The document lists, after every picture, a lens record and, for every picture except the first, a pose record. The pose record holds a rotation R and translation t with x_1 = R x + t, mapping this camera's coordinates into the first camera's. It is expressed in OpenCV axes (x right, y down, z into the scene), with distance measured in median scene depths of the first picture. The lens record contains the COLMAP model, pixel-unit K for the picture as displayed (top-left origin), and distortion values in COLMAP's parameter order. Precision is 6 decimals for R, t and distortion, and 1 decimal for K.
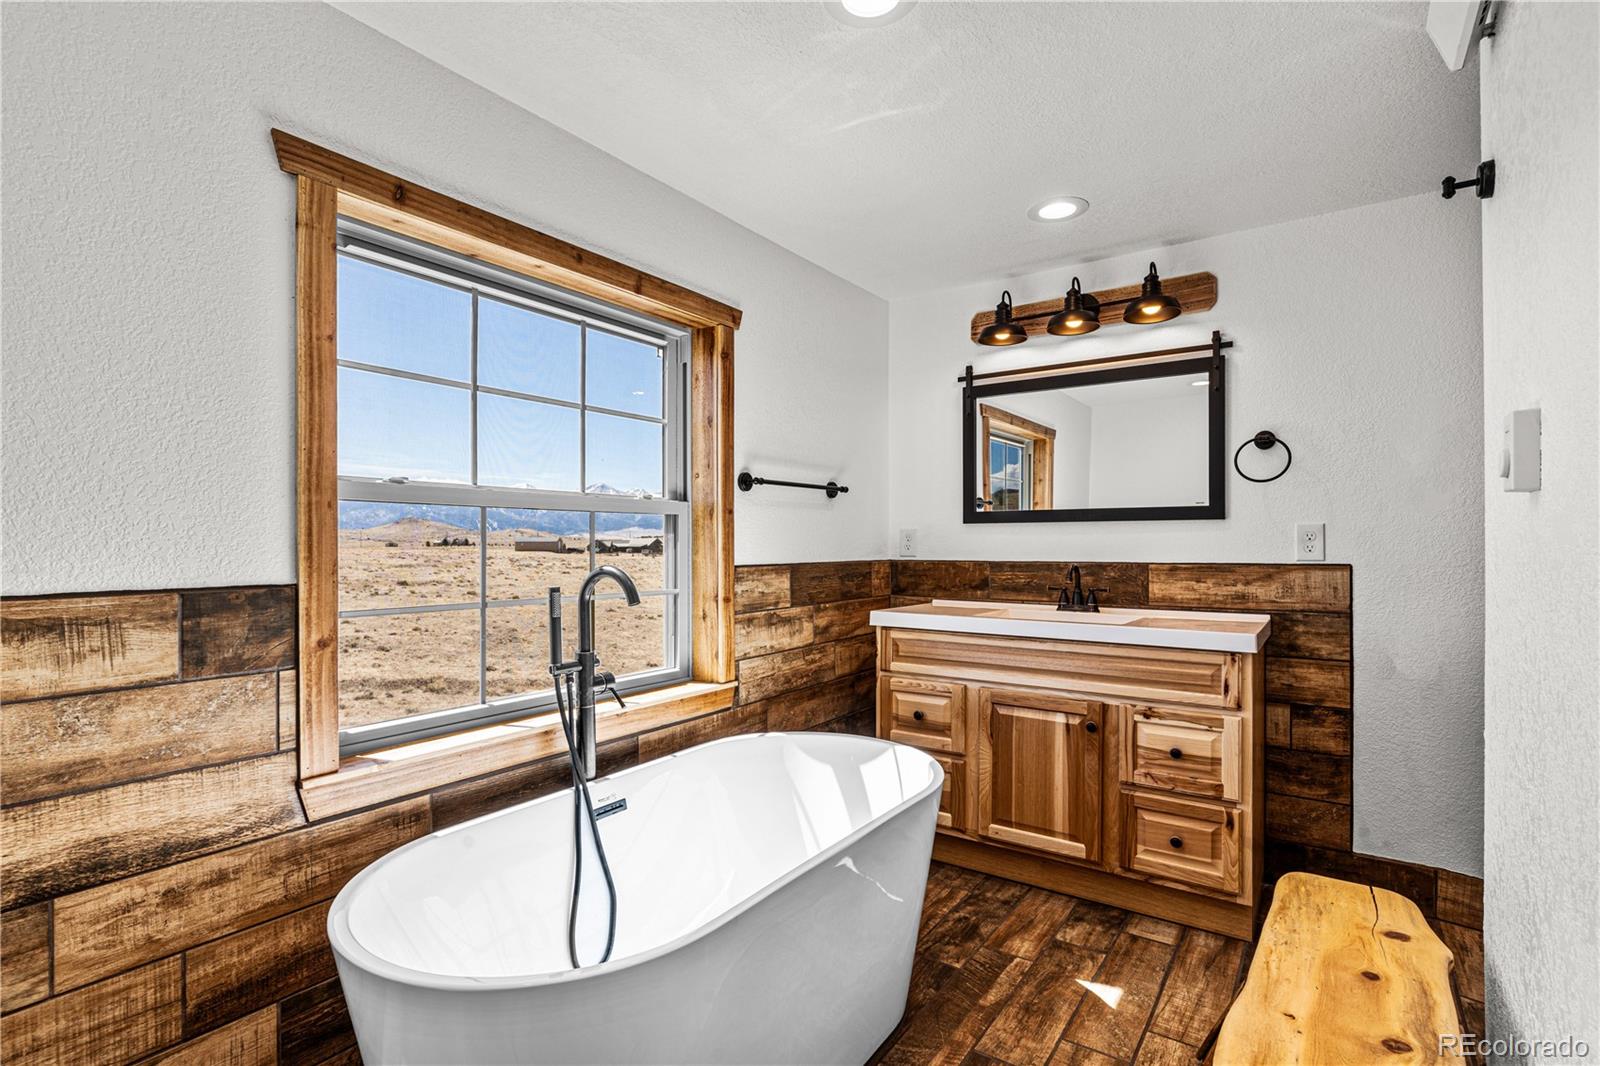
lens RADIAL K [[763.0, 0, 798.2], [0, 763.0, 541.4], [0, 0, 1]] dist [-0.000433, 0.000567]
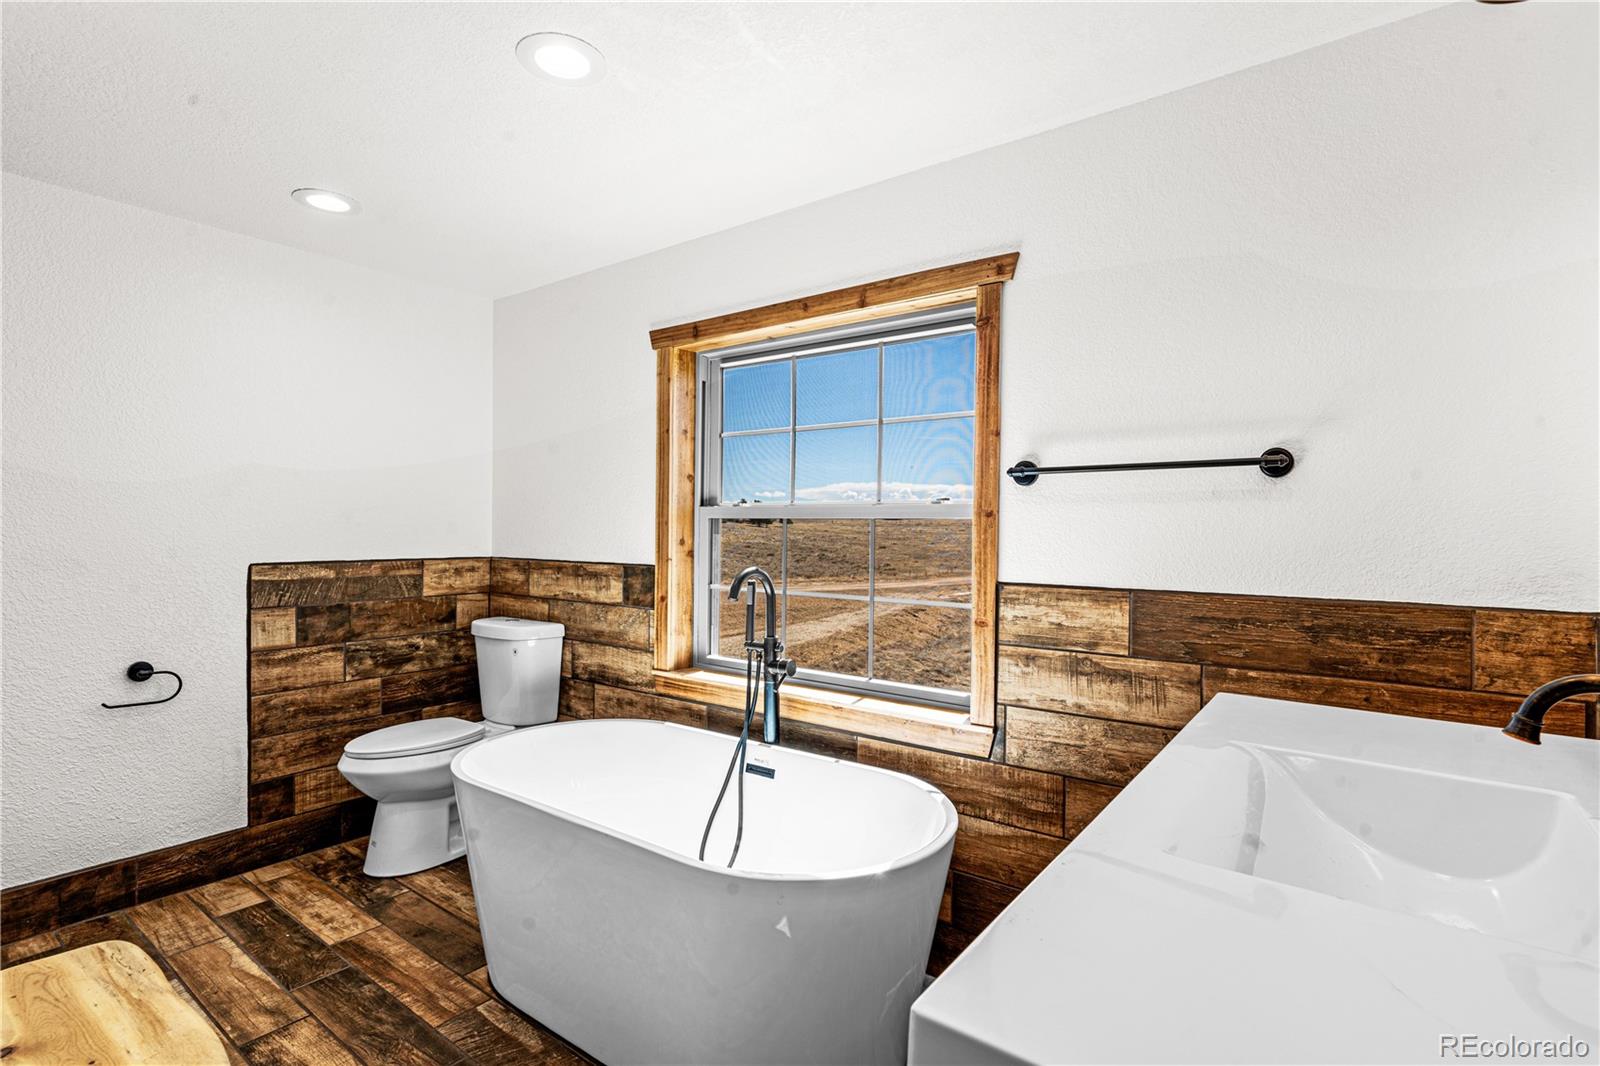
lens RADIAL K [[776.7, 0, 817.9], [0, 776.7, 491.6], [0, 0, 1]] dist [0.000558, 0.000605]
pose [[-0.027655, -0.016815, -0.999476, 0.820950], [0.013631, 0.999759, -0.017196, -0.057436], [0.999525, -0.014100, -0.027419, 0.944874]]
